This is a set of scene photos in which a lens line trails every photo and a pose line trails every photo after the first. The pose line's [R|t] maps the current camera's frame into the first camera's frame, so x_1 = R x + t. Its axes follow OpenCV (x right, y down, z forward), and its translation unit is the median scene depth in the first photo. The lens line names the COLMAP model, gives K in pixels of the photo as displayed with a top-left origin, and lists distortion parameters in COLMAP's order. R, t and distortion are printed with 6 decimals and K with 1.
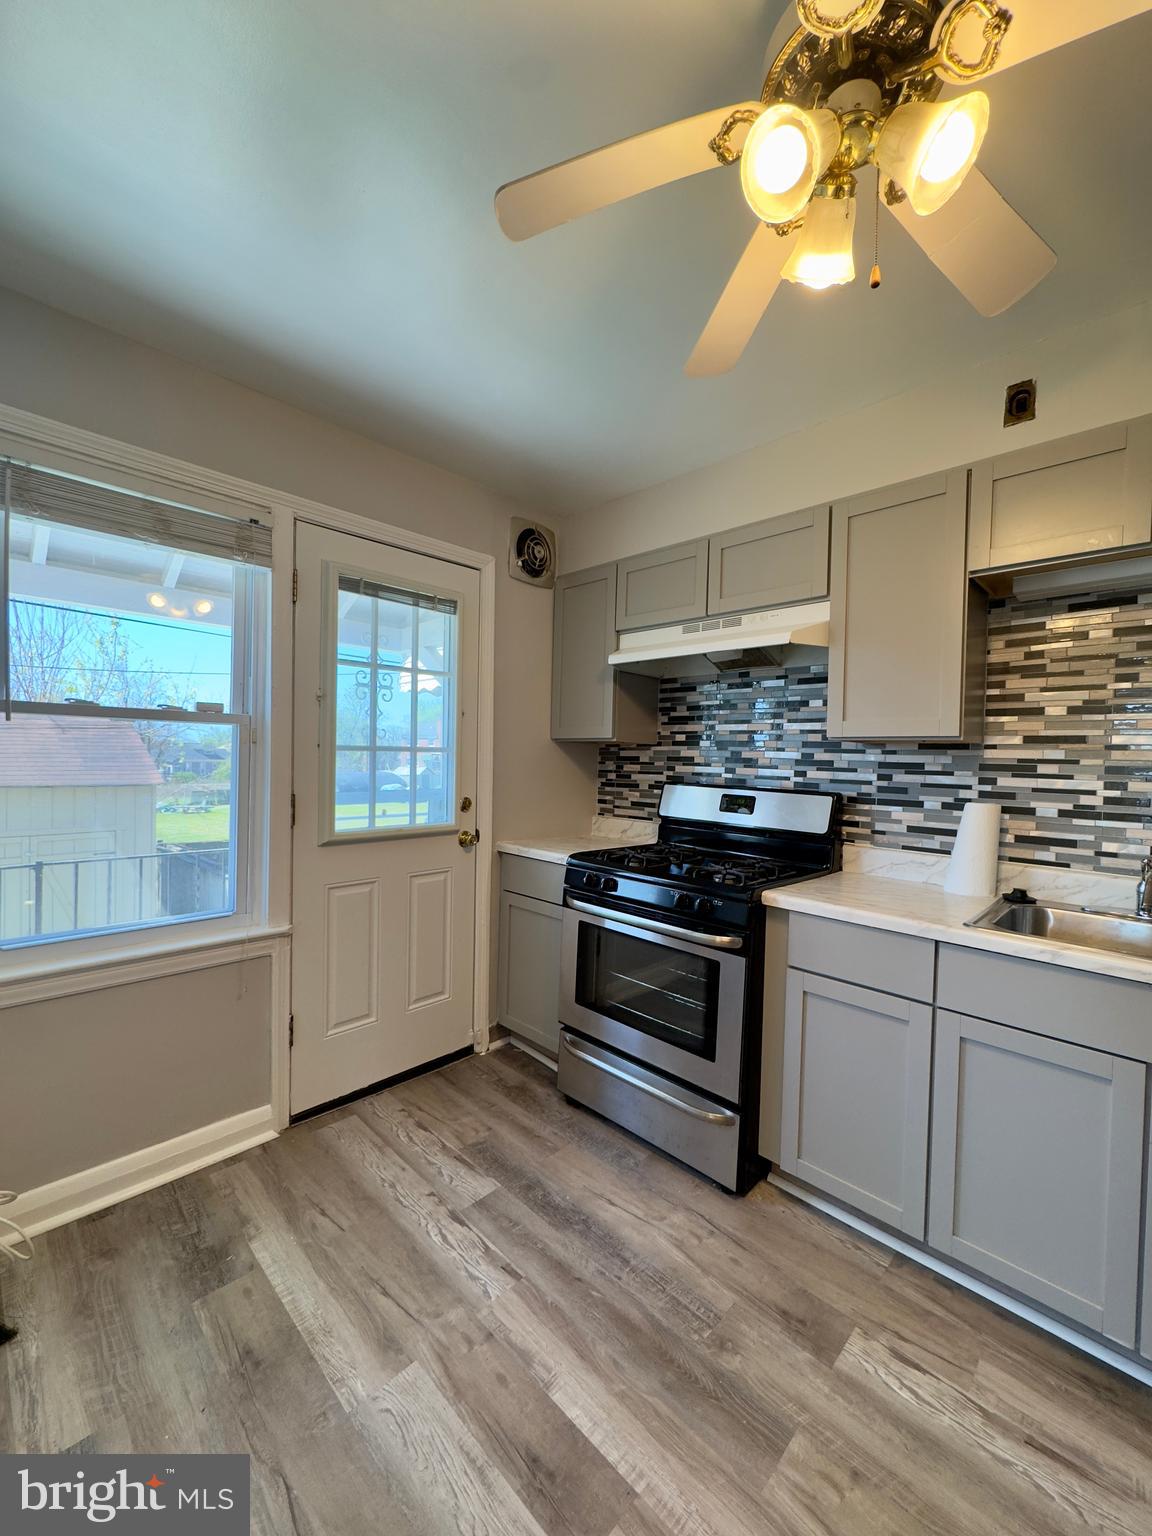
lens RADIAL K [[621.7, 0, 570.9], [0, 621.7, 766.9], [0, 0, 1]] dist [-0.001465, -0.000884]
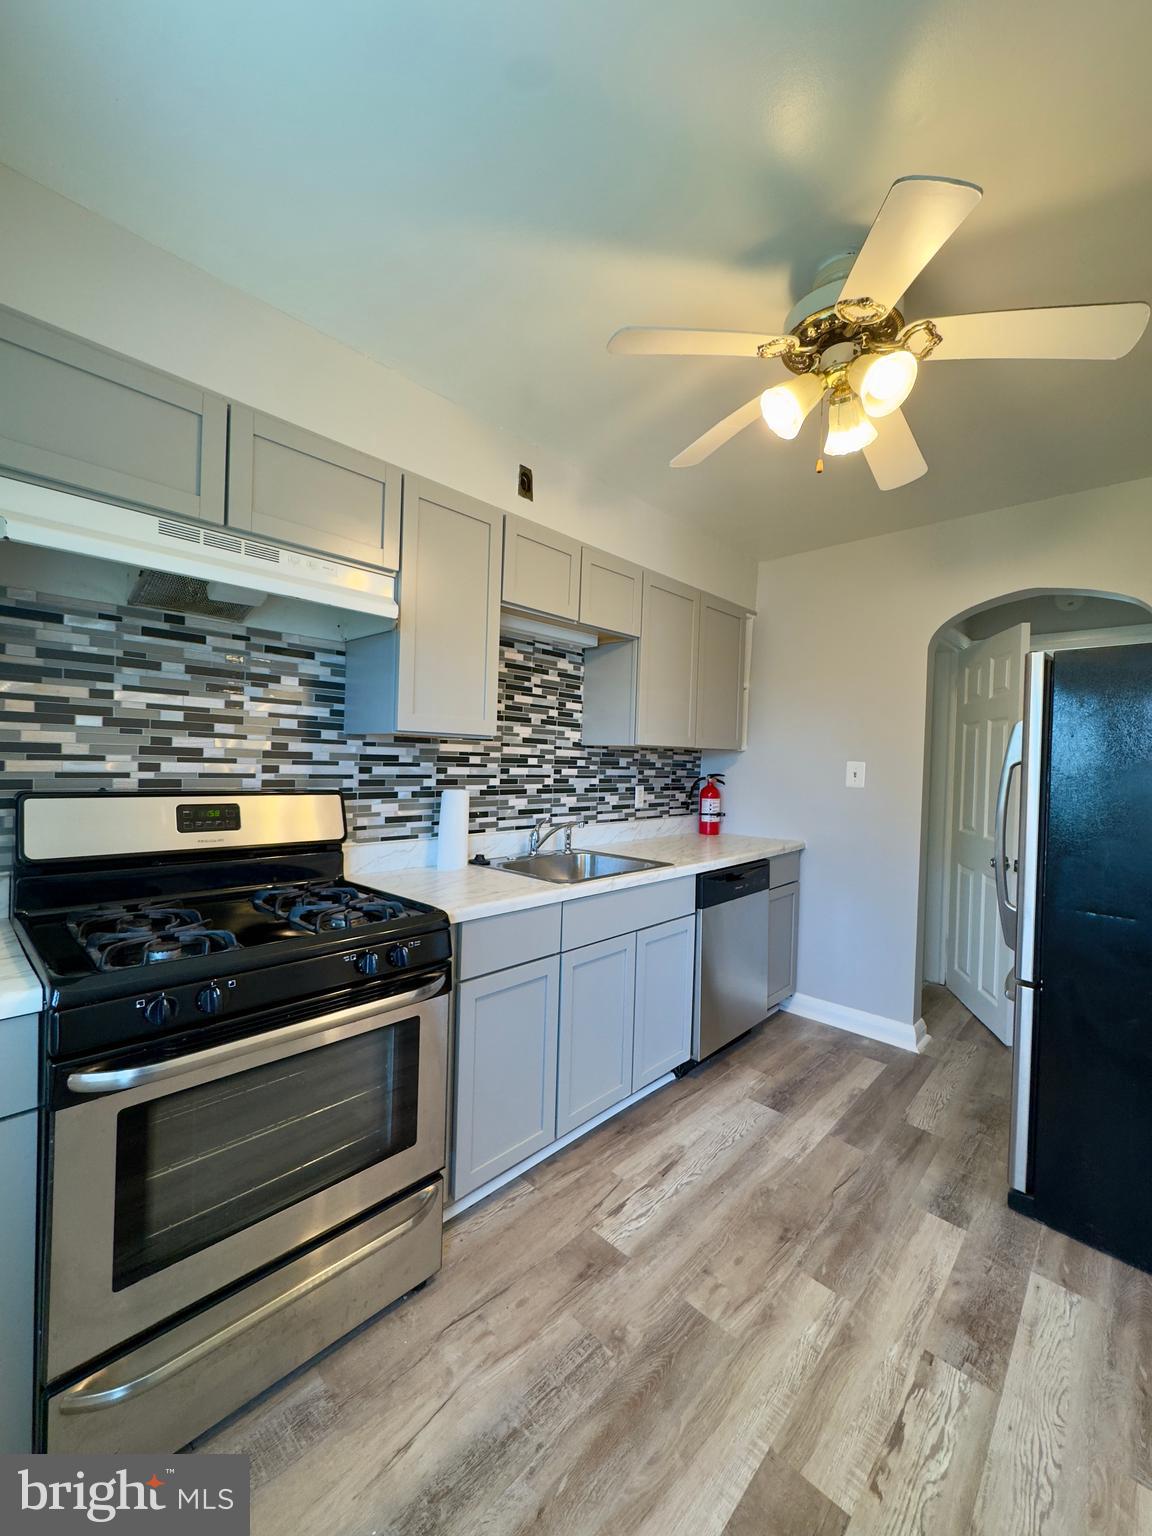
lens RADIAL K [[621.7, 0, 577.2], [0, 621.7, 768.2], [0, 0, 1]] dist [-0.001465, -0.000884]
pose [[-0.043307, -0.032741, 0.998525, -0.546866], [-0.007094, 0.999448, 0.032464, -0.022919], [-0.999037, -0.005678, -0.043515, 0.832773]]
